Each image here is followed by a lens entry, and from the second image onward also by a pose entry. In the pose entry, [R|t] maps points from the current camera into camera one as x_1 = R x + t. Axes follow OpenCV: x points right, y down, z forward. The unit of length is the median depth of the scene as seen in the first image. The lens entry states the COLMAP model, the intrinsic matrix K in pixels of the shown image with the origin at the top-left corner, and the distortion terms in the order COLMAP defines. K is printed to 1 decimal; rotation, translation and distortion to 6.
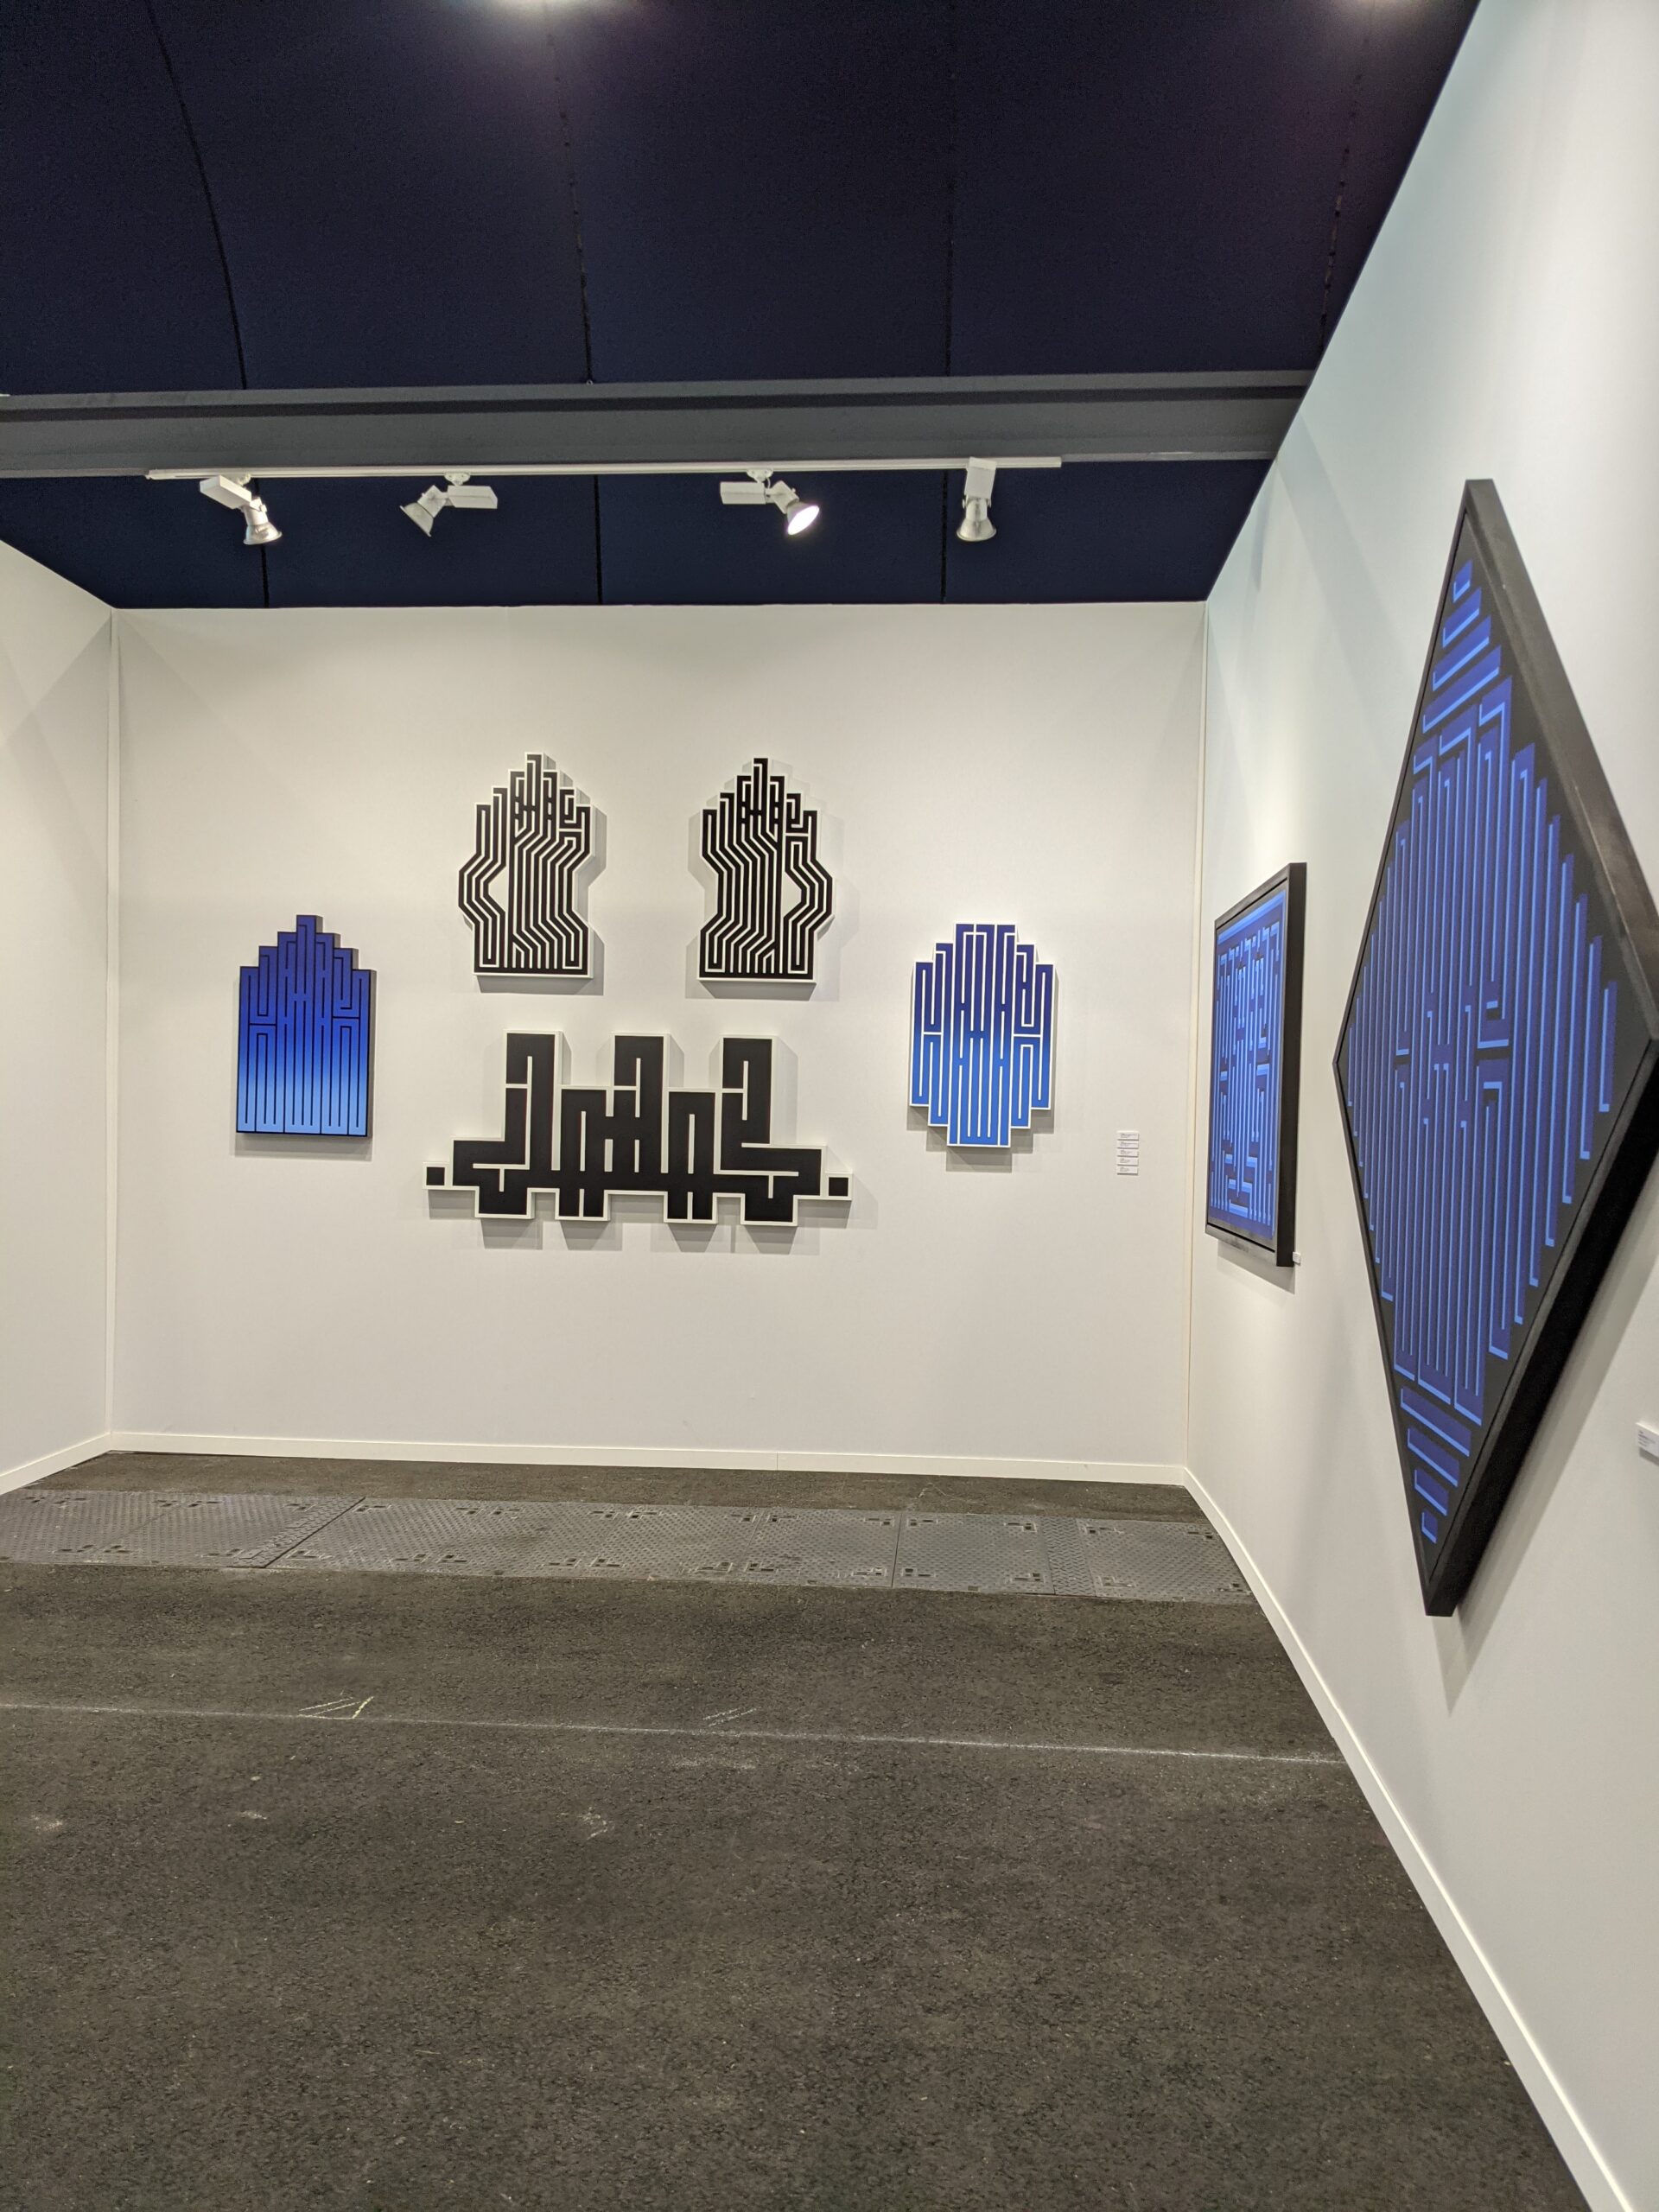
lens RADIAL K [[1748.6, 0, 835.1], [0, 1748.6, 1111.5], [0, 0, 1]] dist [0.011831, 0.001312]
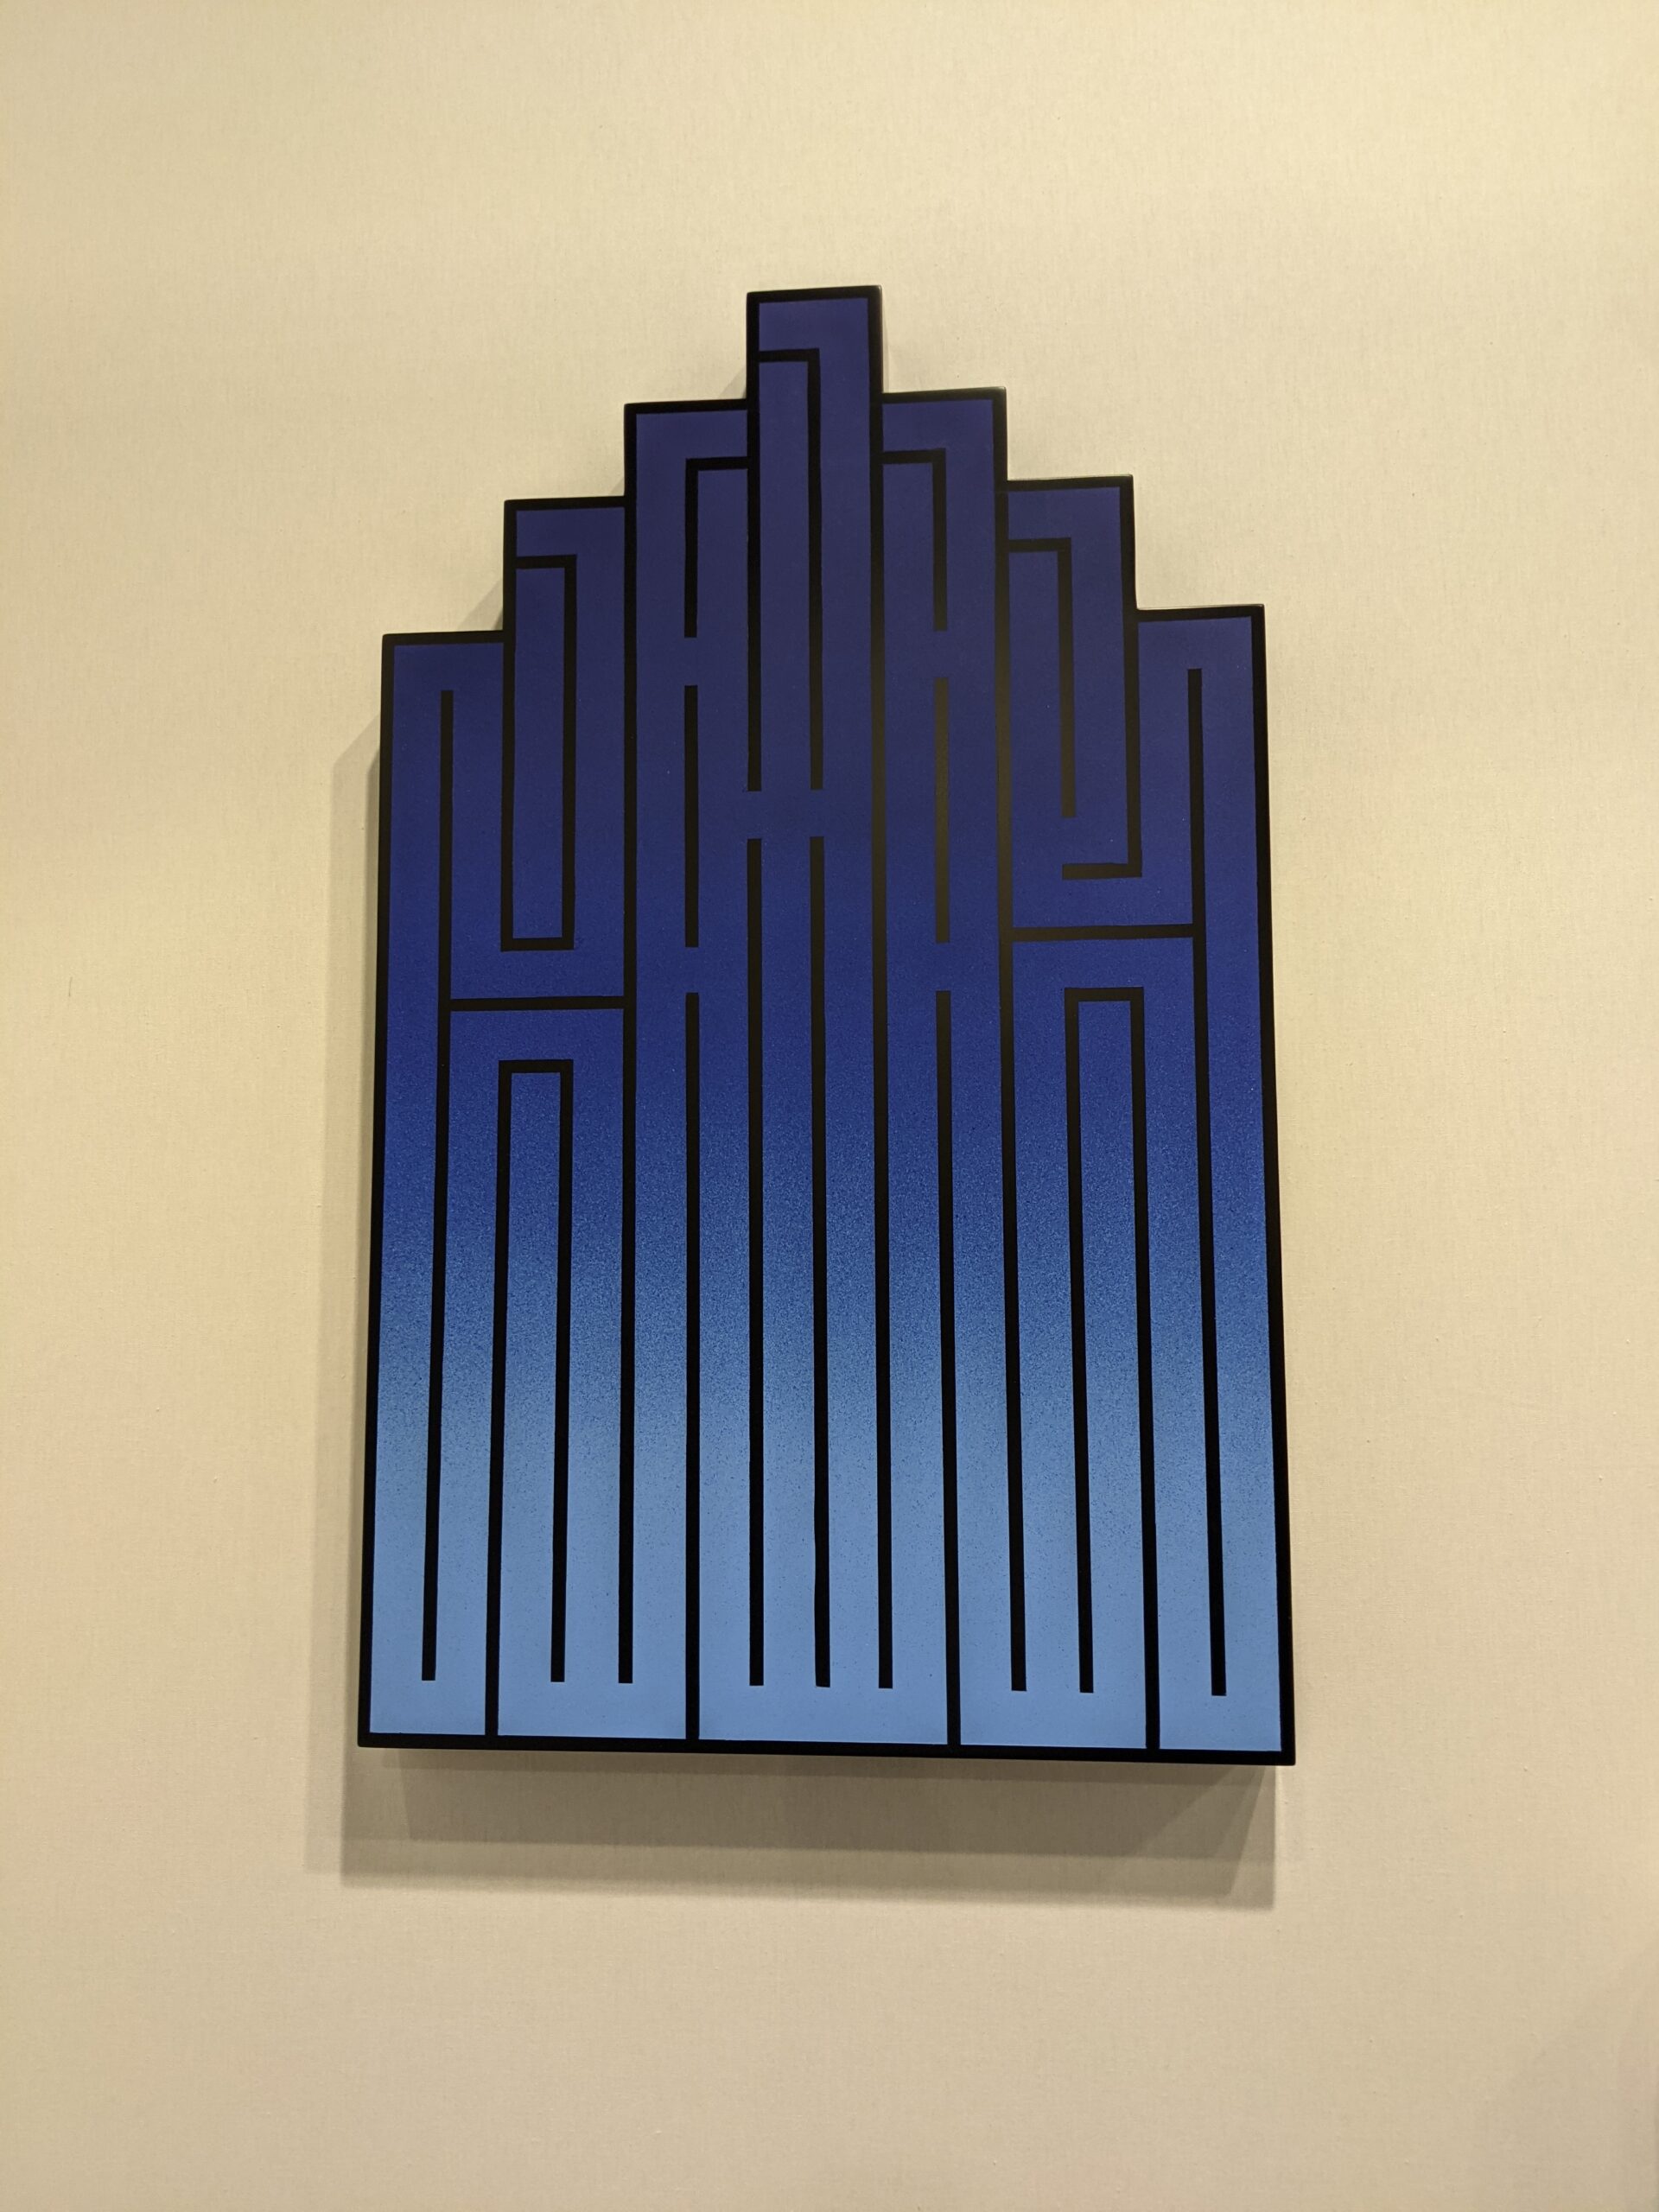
lens RADIAL K [[1748.6, 0, 829.9], [0, 1748.6, 1106.7], [0, 0, 1]] dist [0.011831, 0.001312]
pose [[0.999029, -0.041098, -0.015882, -0.300255], [0.038936, 0.992207, -0.118362, -0.022639], [0.020623, 0.117629, 0.992843, 0.854768]]
